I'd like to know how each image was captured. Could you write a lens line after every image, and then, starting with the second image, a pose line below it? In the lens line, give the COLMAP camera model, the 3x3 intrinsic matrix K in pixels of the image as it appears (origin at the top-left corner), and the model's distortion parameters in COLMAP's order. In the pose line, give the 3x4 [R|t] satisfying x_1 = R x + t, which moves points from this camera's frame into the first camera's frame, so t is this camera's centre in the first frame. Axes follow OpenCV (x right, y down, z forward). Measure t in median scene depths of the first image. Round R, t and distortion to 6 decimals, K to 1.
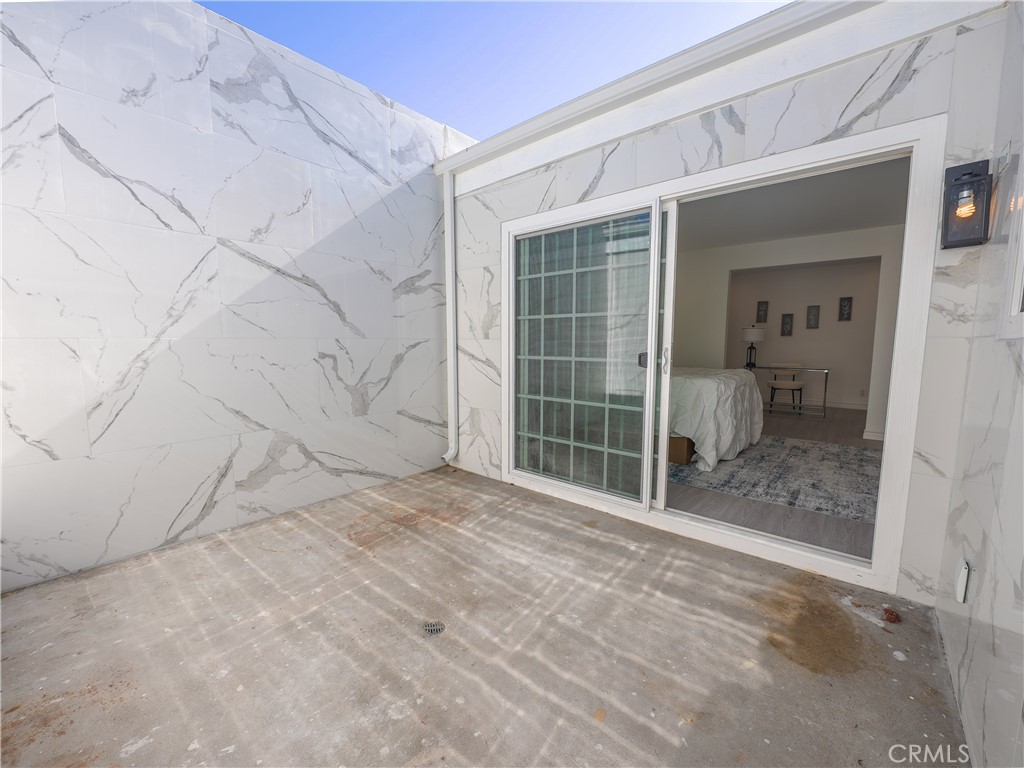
lens RADIAL K [[401.0, 0, 512.0], [0, 401.0, 384.0], [0, 0, 1]] dist [-0.021445, 0.000100]
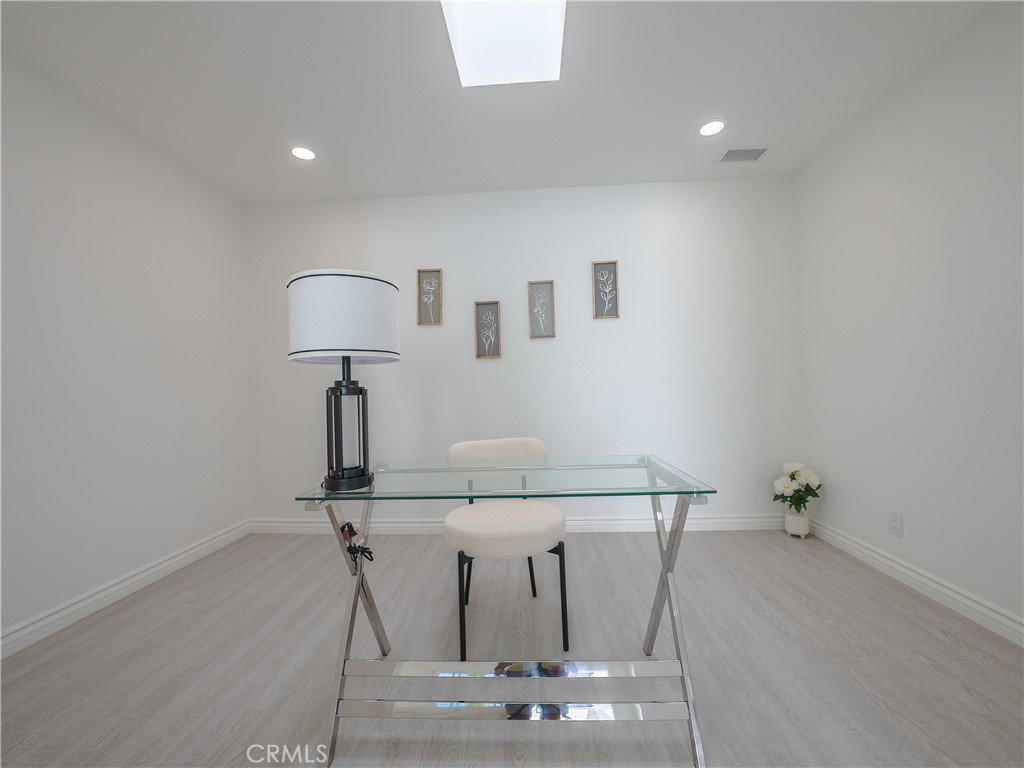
lens RADIAL K [[401.0, 0, 512.0], [0, 401.0, 384.0], [0, 0, 1]] dist [-0.021445, 0.000100]
pose [[0.781471, -0.014576, 0.623771, 0.512950], [0.092935, 0.991294, -0.093267, -0.063632], [-0.616981, 0.130856, 0.776022, 0.756301]]
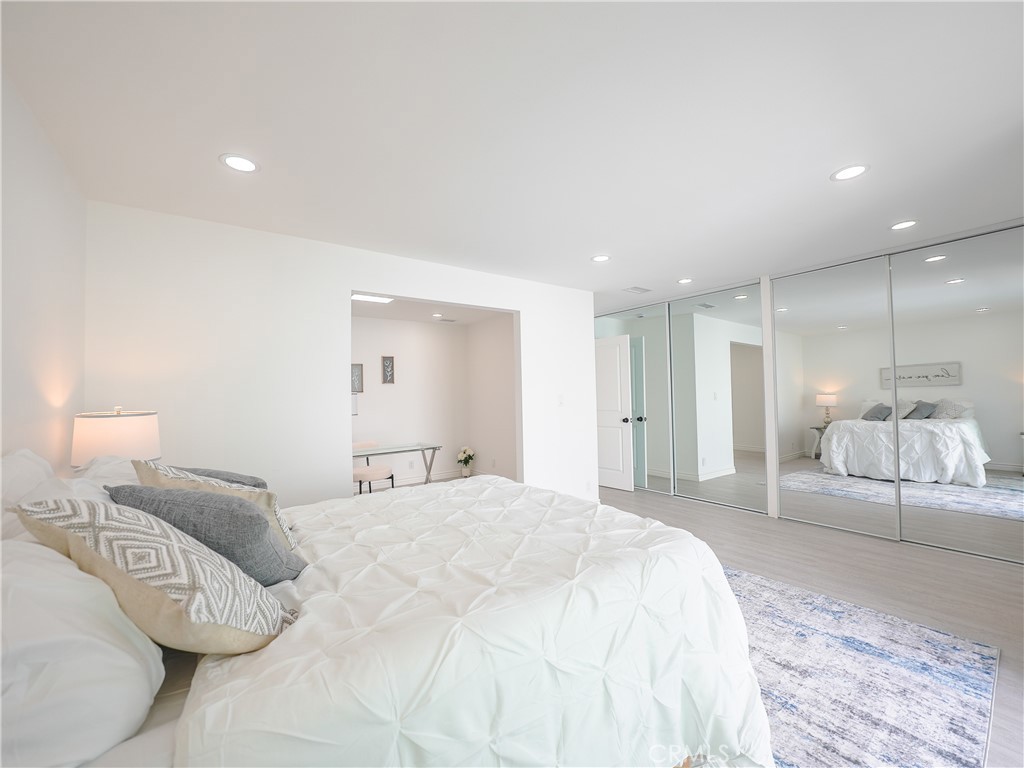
lens RADIAL K [[412.0, 0, 512.0], [0, 412.0, 384.0], [0, 0, 1]] dist [-0.000369, -0.000019]
pose [[0.209475, 0.018926, 0.977631, 0.036962], [0.129998, 0.990398, -0.047028, -0.084278], [-0.969134, 0.136941, 0.205003, 0.569253]]
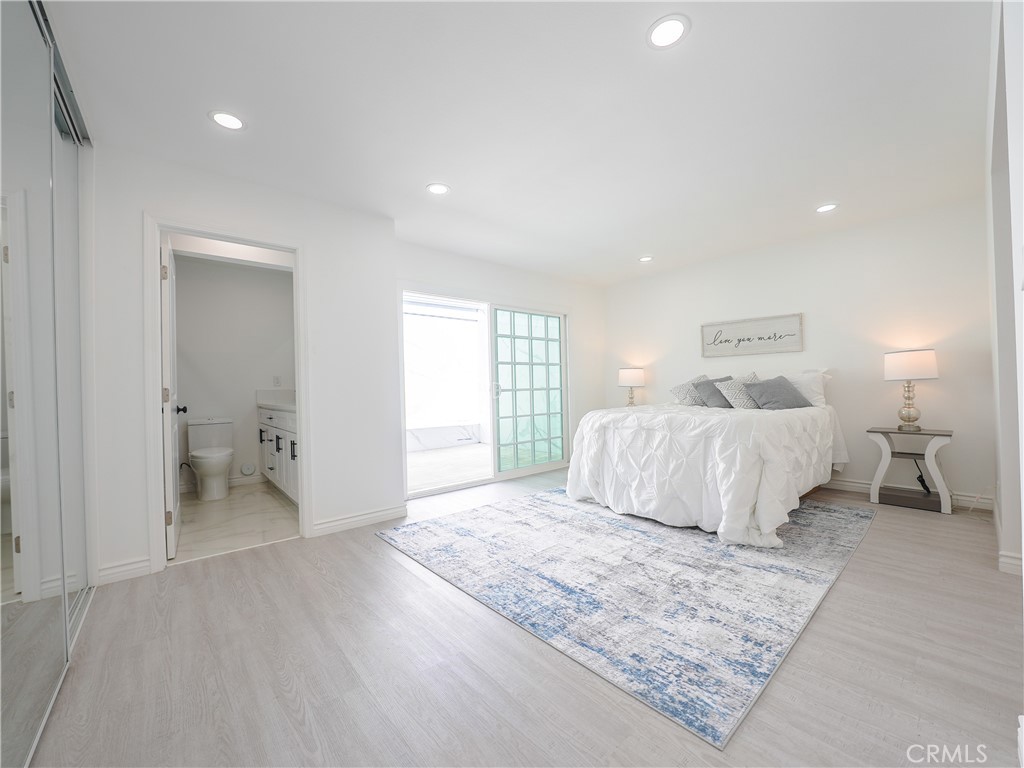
lens RADIAL K [[401.0, 0, 512.0], [0, 401.0, 384.0], [0, 0, 1]] dist [-0.021445, 0.000100]
pose [[-0.139637, -0.006326, -0.990183, 0.806047], [-0.084002, 0.996451, 0.005480, -0.036754], [0.986633, 0.083942, -0.139673, 0.505333]]
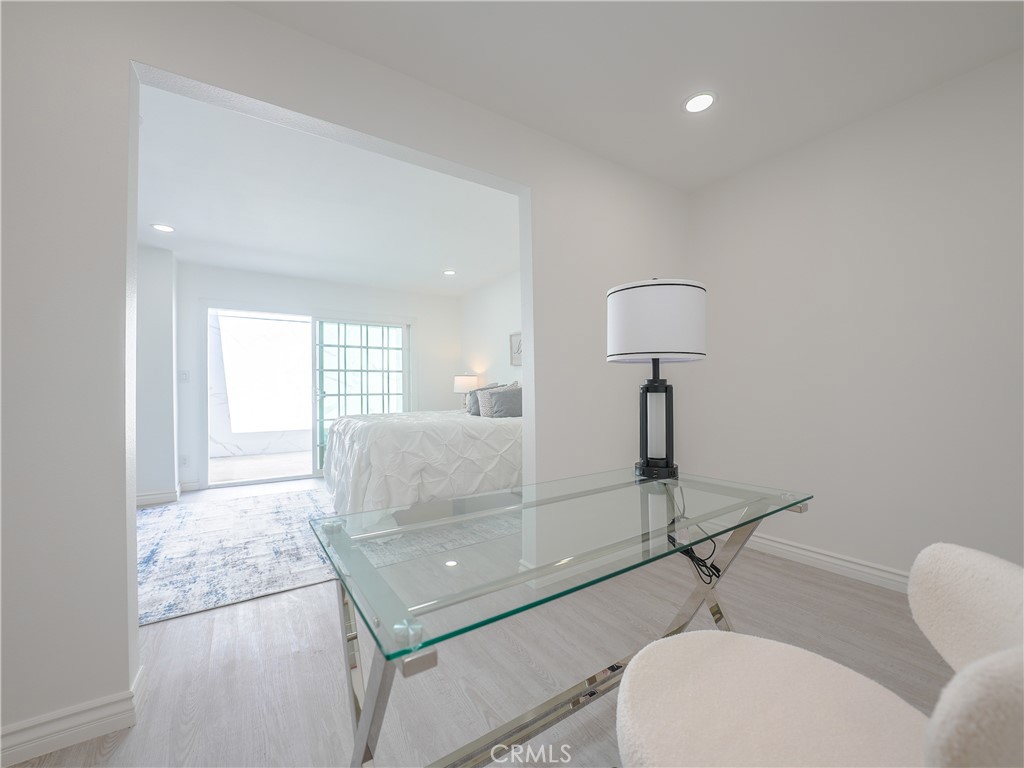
lens RADIAL K [[397.9, 0, 512.0], [0, 397.9, 384.0], [0, 0, 1]] dist [-0.023083, -0.000004]
pose [[-0.254326, -0.013104, -0.967030, 0.764612], [-0.093148, 0.995591, 0.011007, -0.082127], [0.962622, 0.092877, -0.254426, 0.917986]]
